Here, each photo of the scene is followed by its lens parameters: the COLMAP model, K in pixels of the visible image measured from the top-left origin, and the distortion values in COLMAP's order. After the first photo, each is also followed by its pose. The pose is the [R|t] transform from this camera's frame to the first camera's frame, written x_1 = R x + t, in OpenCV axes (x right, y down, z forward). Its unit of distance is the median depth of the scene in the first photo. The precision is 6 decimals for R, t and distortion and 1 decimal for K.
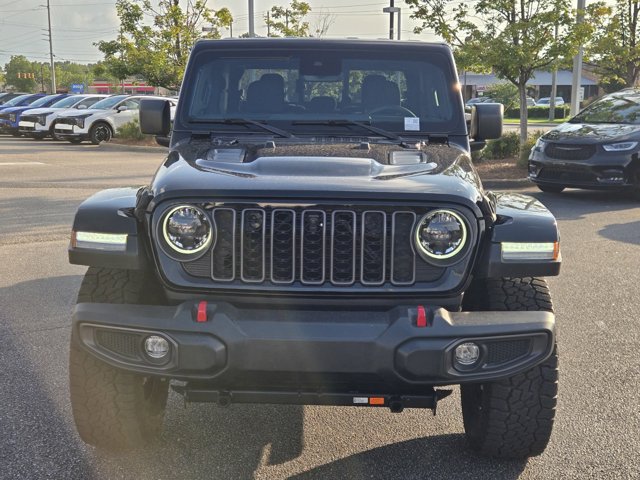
lens RADIAL K [[869.1, 0, 310.1], [0, 869.1, 249.8], [0, 0, 1]] dist [0.081123, -0.013484]
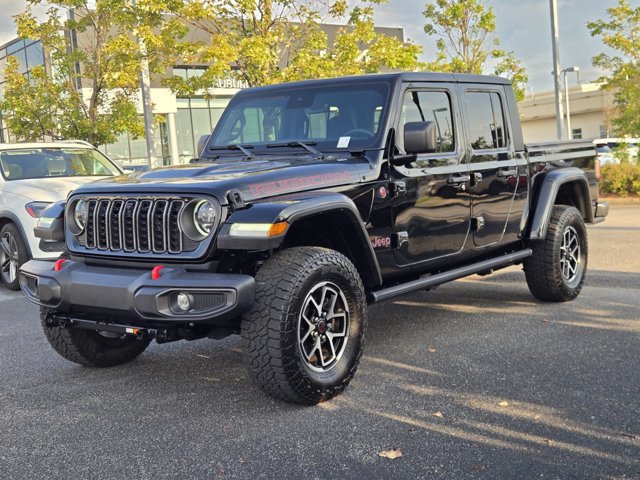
lens RADIAL K [[869.1, 0, 310.1], [0, 869.1, 249.8], [0, 0, 1]] dist [0.081123, -0.013484]
pose [[0.821774, 0.022216, -0.569381, 1.045955], [-0.055709, 0.997585, -0.041479, 0.078620], [0.567084, 0.065806, 0.821027, -0.014968]]
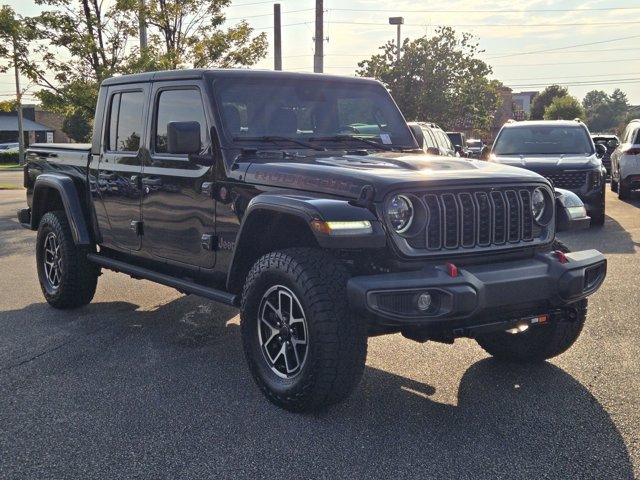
lens RADIAL K [[889.5, 0, 320.0], [0, 889.5, 240.0], [0, 0, 1]] dist [0.076151, 0.017226]
pose [[0.785960, -0.080310, 0.613039, -1.054554], [0.121878, 0.992197, -0.026276, 0.035791], [-0.606145, 0.095368, 0.789616, 0.042143]]
